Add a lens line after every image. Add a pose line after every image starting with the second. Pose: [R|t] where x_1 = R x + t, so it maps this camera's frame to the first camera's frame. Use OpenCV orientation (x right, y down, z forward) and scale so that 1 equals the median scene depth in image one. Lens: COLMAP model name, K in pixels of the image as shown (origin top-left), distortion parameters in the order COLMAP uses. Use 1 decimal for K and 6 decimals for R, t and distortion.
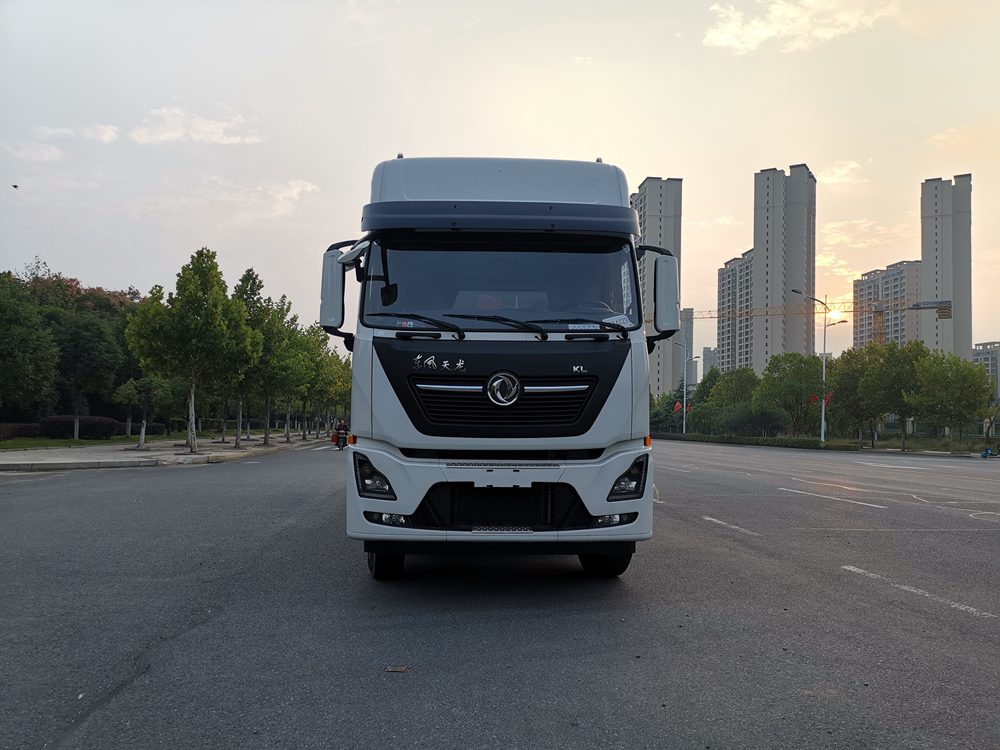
lens RADIAL K [[793.5, 0, 500.0], [0, 793.5, 375.0], [0, 0, 1]] dist [0.047083, -0.003798]
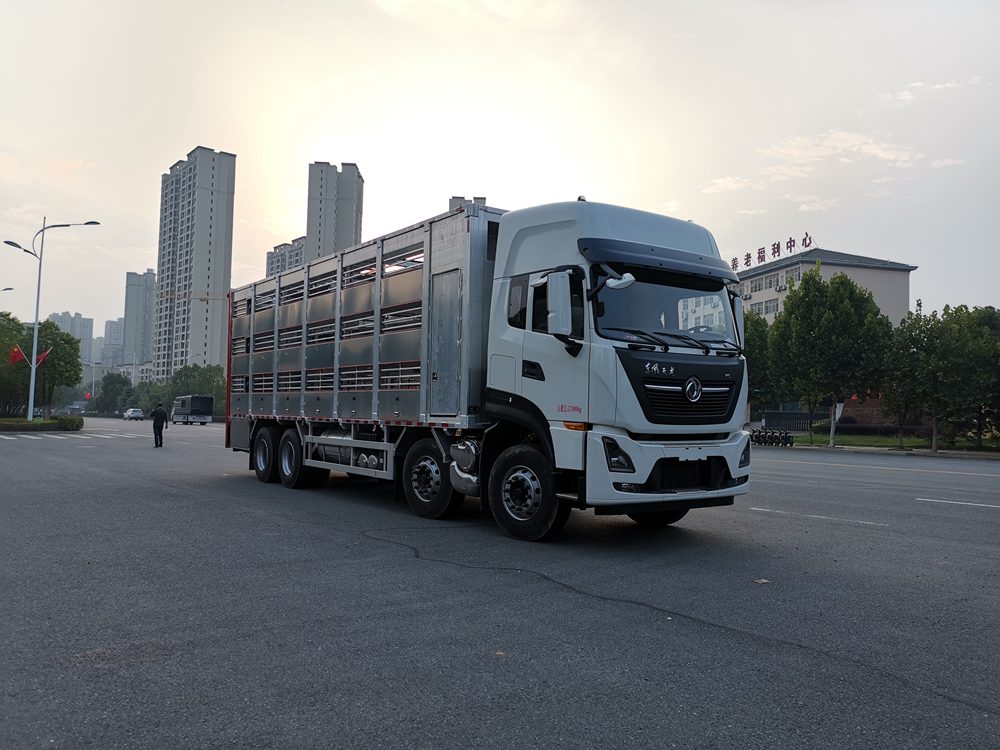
lens RADIAL K [[793.5, 0, 500.0], [0, 793.5, 375.0], [0, 0, 1]] dist [0.047083, -0.003798]
pose [[0.834597, 0.028743, 0.550111, -1.022945], [-0.040463, 0.999139, 0.009183, -0.006574], [-0.549373, -0.029923, 0.835041, 0.029854]]
